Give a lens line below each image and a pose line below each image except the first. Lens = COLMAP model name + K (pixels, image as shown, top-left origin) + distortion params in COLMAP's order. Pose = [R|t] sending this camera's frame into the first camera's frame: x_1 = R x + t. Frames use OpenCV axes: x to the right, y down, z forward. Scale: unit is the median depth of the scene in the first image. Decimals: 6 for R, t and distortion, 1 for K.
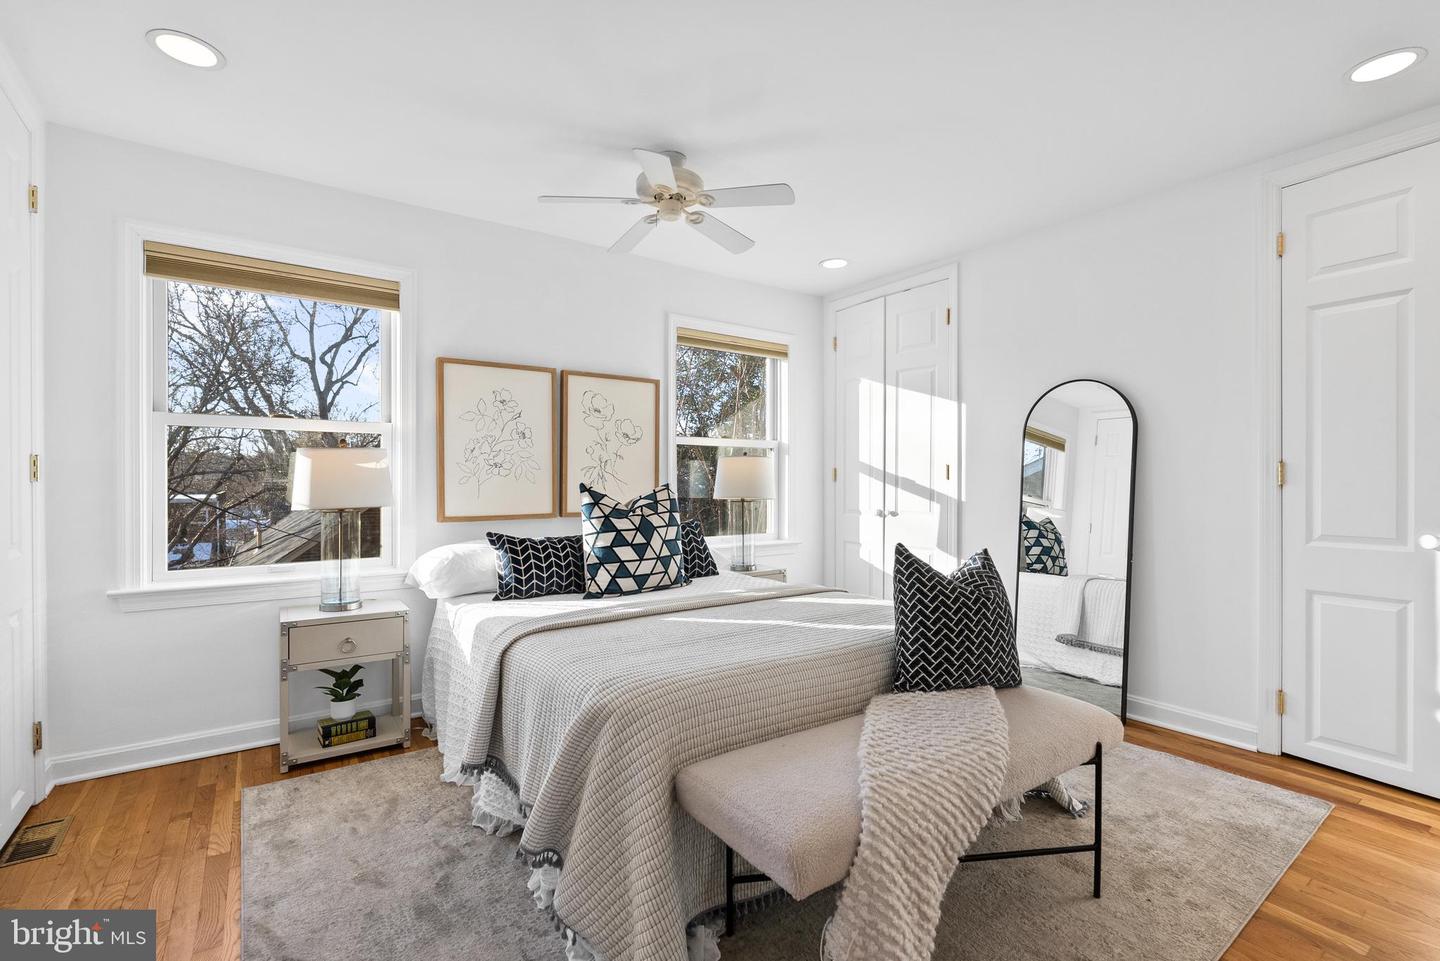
lens RADIAL K [[648.1, 0, 723.2], [0, 648.1, 469.4], [0, 0, 1]] dist [-0.009852, 0.000985]
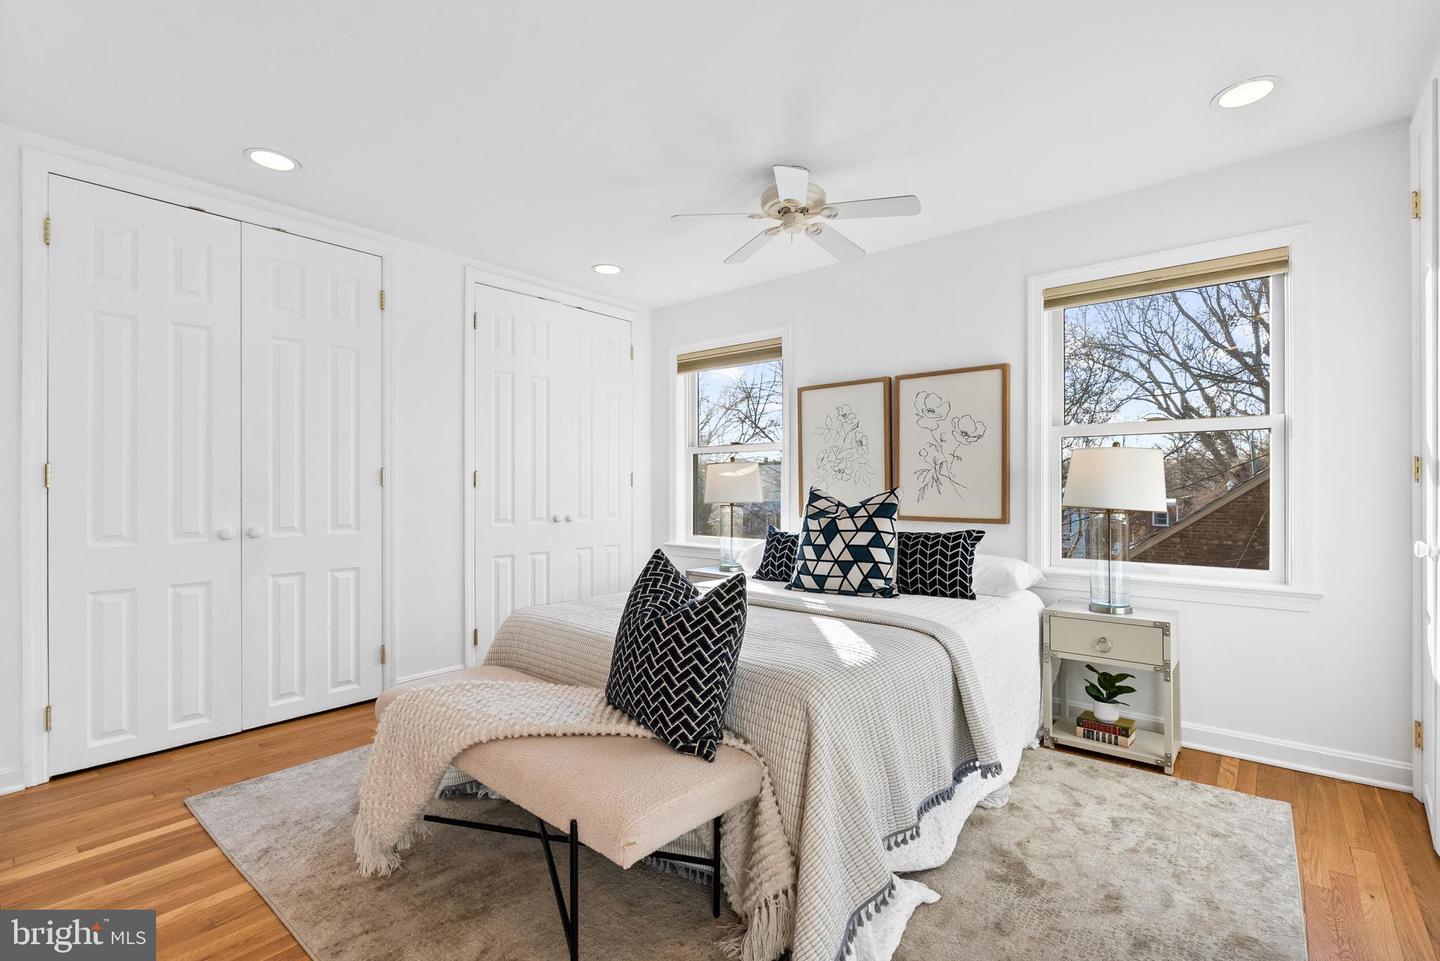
lens RADIAL K [[648.1, 0, 723.2], [0, 648.1, 469.4], [0, 0, 1]] dist [-0.009852, 0.000985]
pose [[0.243014, -0.024657, -0.969709, 0.770715], [0.020154, 0.999589, -0.020366, 0.010832], [0.969813, -0.014594, 0.243411, 0.547962]]
